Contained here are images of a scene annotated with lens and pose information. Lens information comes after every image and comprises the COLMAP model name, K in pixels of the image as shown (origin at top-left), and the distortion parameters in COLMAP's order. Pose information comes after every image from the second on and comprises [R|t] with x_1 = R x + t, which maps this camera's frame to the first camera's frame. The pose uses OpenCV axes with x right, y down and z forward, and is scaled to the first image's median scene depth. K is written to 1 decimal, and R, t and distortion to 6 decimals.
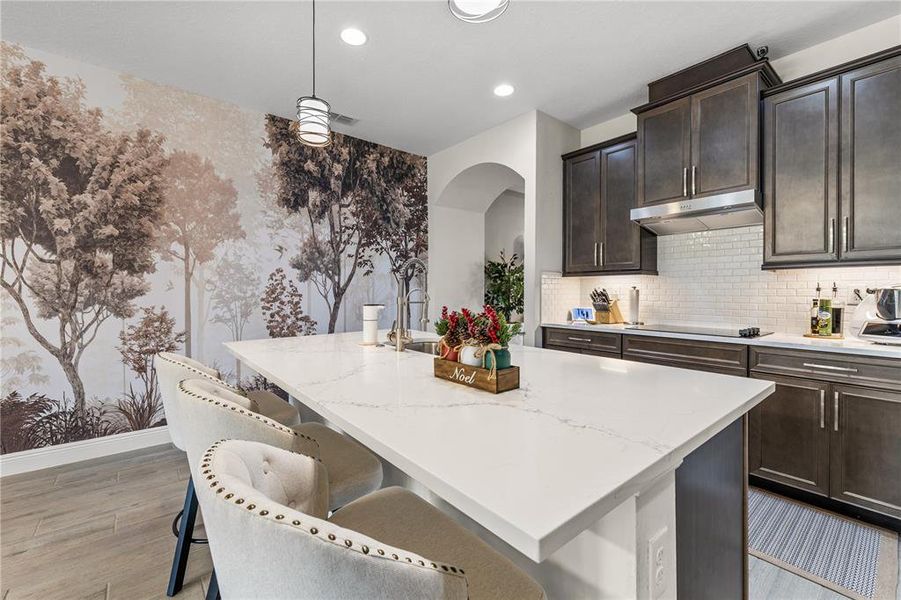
lens RADIAL K [[378.3, 0, 450.4], [0, 378.3, 293.2], [0, 0, 1]] dist [0.001911, -0.000890]
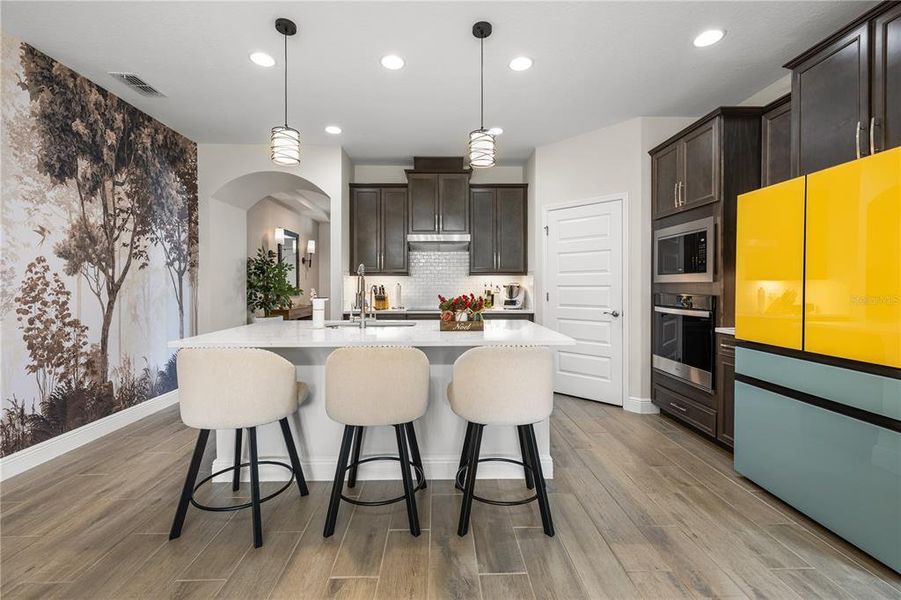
lens RADIAL K [[378.3, 0, 448.8], [0, 378.3, 288.2], [0, 0, 1]] dist [0.001911, -0.000890]
pose [[0.612958, -0.006030, 0.790092, -0.514224], [0.006579, 0.999975, 0.002528, -0.001104], [-0.790088, 0.003649, 0.612983, -0.074892]]
